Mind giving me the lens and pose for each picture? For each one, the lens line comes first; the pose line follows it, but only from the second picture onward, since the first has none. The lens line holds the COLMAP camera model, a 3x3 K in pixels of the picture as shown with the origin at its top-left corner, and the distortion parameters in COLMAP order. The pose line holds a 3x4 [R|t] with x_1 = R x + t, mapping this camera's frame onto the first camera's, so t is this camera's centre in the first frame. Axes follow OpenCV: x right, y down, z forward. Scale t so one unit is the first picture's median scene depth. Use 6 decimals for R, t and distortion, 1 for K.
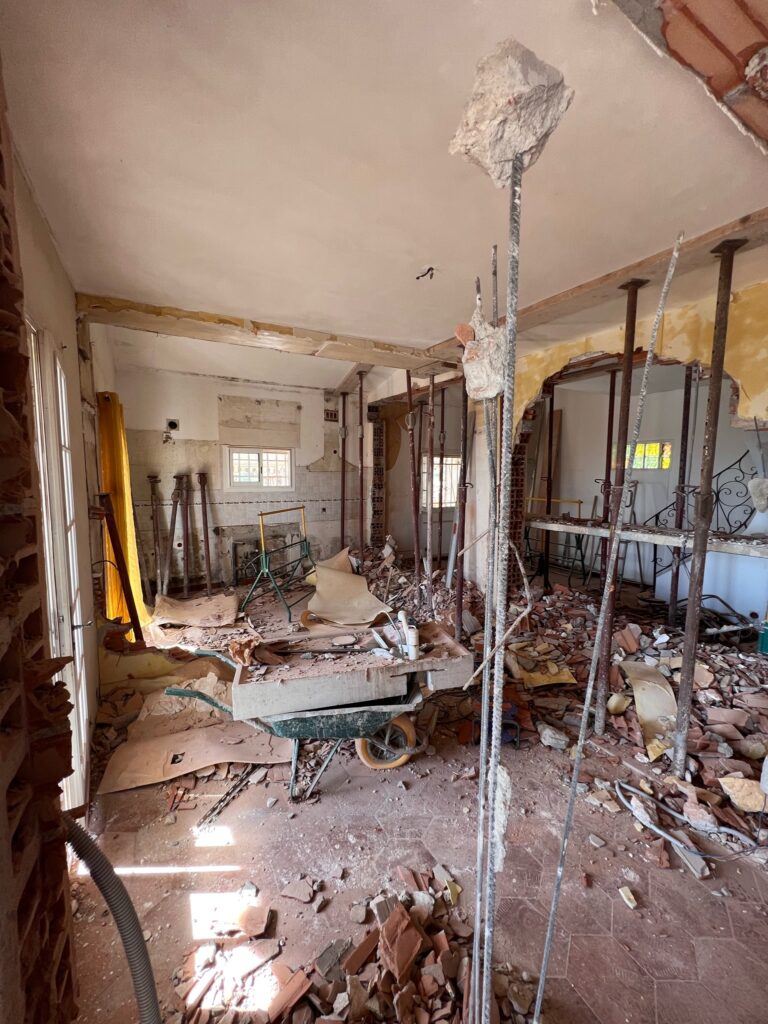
lens RADIAL K [[408.9, 0, 383.4], [0, 408.9, 513.2], [0, 0, 1]] dist [0.000491, -0.000471]
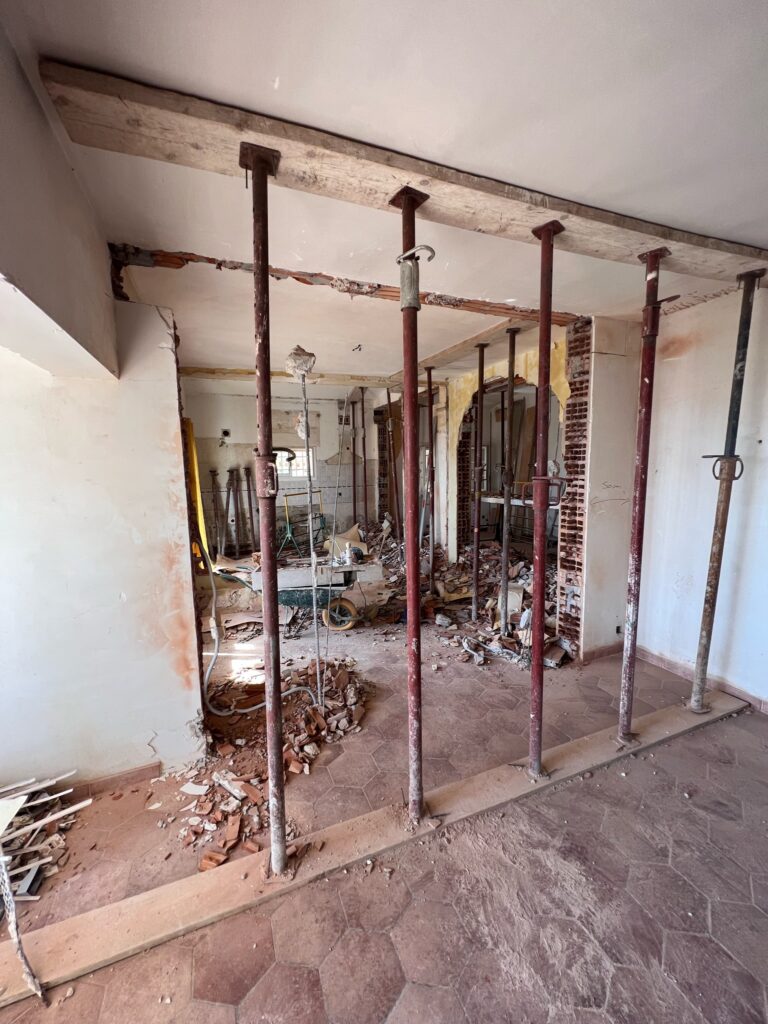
lens RADIAL K [[408.9, 0, 383.4], [0, 408.9, 512.5], [0, 0, 1]] dist [0.000491, -0.000471]
pose [[0.992324, -0.012807, -0.123002, 0.175676], [0.014835, 0.999768, 0.015587, 0.037244], [0.122774, -0.017292, 0.992284, -0.303471]]
